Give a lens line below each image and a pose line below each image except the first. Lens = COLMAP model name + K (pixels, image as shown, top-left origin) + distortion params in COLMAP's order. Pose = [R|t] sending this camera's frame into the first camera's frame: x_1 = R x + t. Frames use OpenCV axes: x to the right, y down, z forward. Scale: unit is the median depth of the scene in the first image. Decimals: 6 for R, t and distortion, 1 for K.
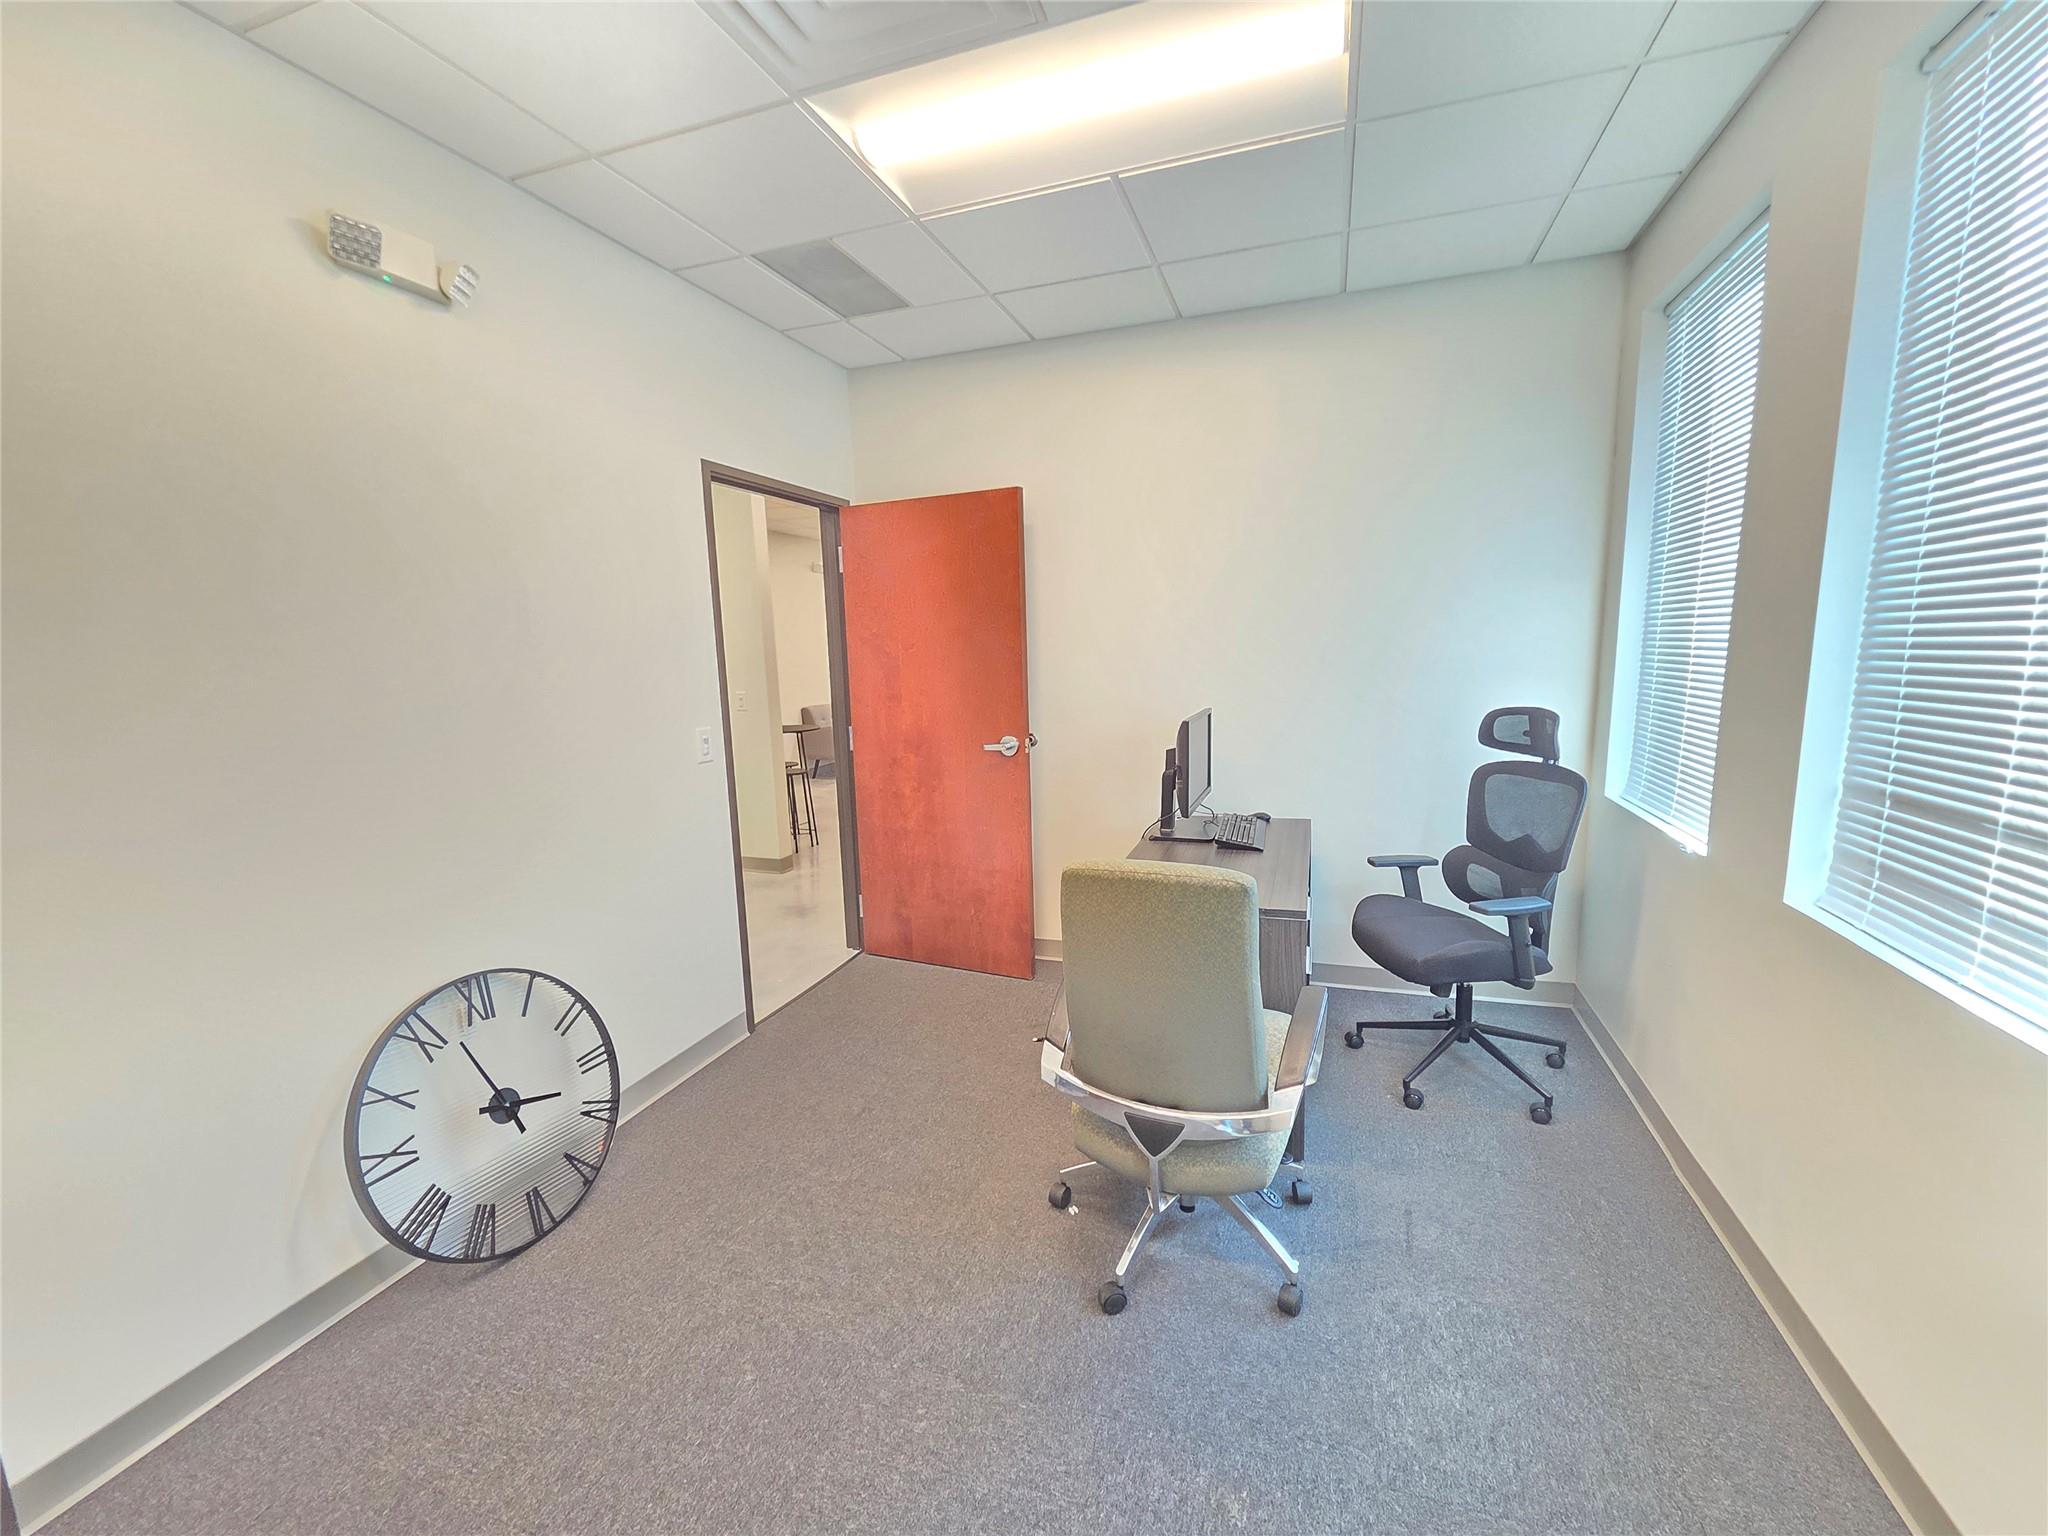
lens RADIAL K [[843.7, 0, 1034.7], [0, 843.7, 777.1], [0, 0, 1]] dist [-0.003951, -0.000347]
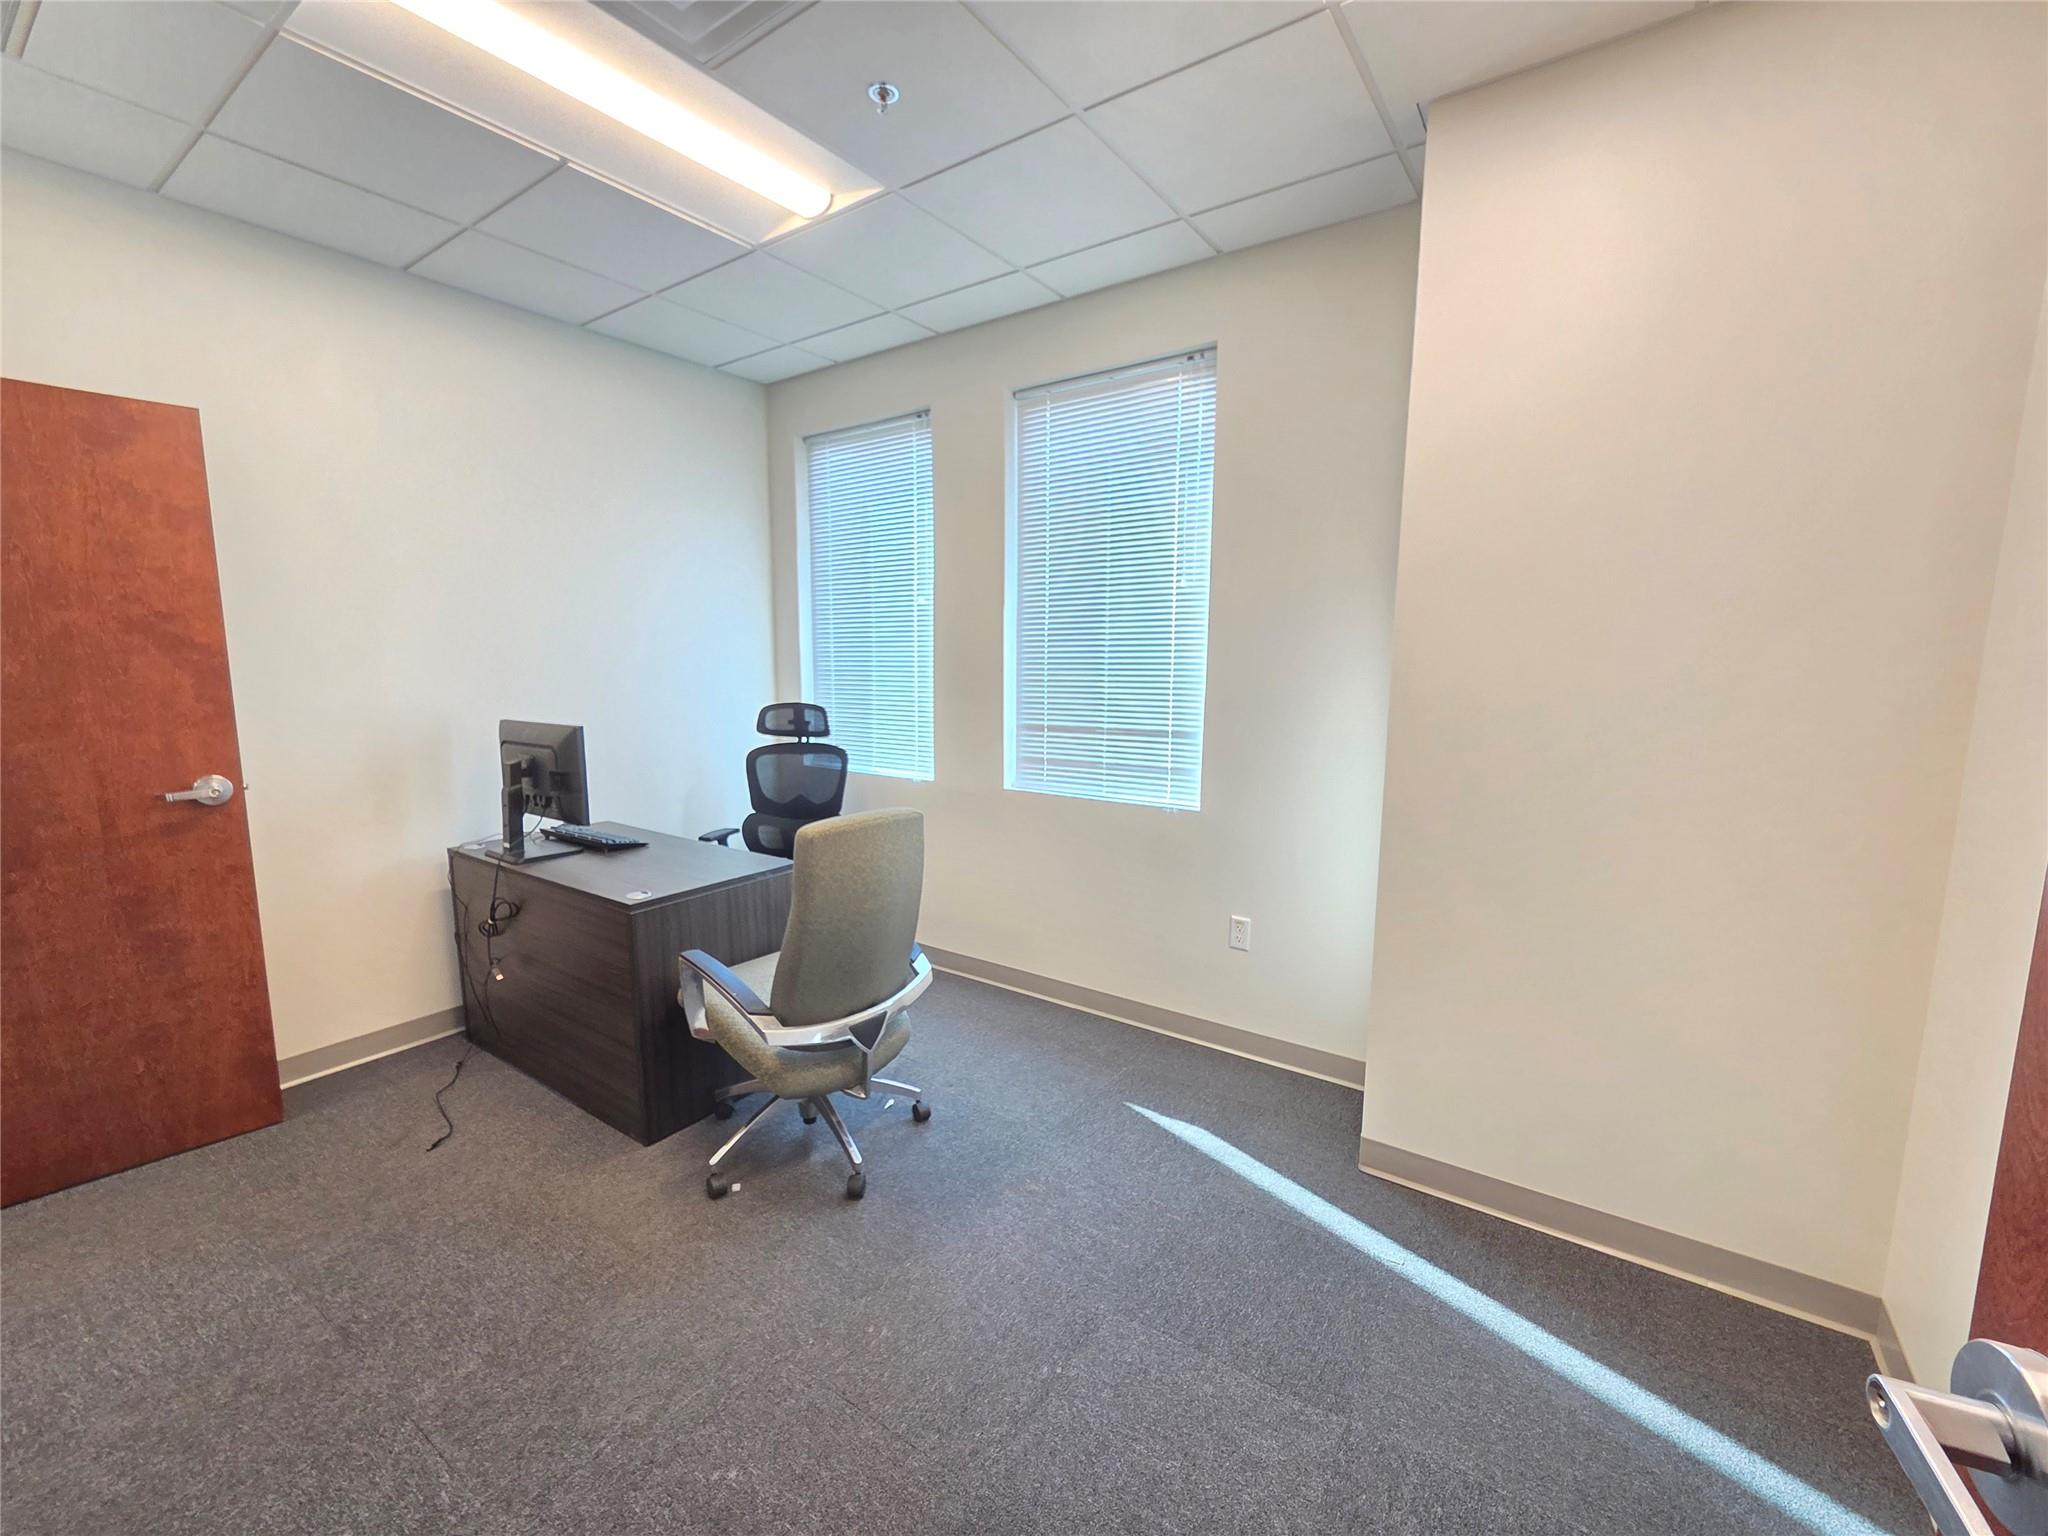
lens RADIAL K [[843.7, 0, 1026.2], [0, 843.7, 775.7], [0, 0, 1]] dist [-0.003951, -0.000347]
pose [[0.275941, -0.106360, 0.955272, -0.627326], [0.136521, 0.988120, 0.070581, -0.009007], [-0.951430, 0.110938, 0.287183, 0.242407]]
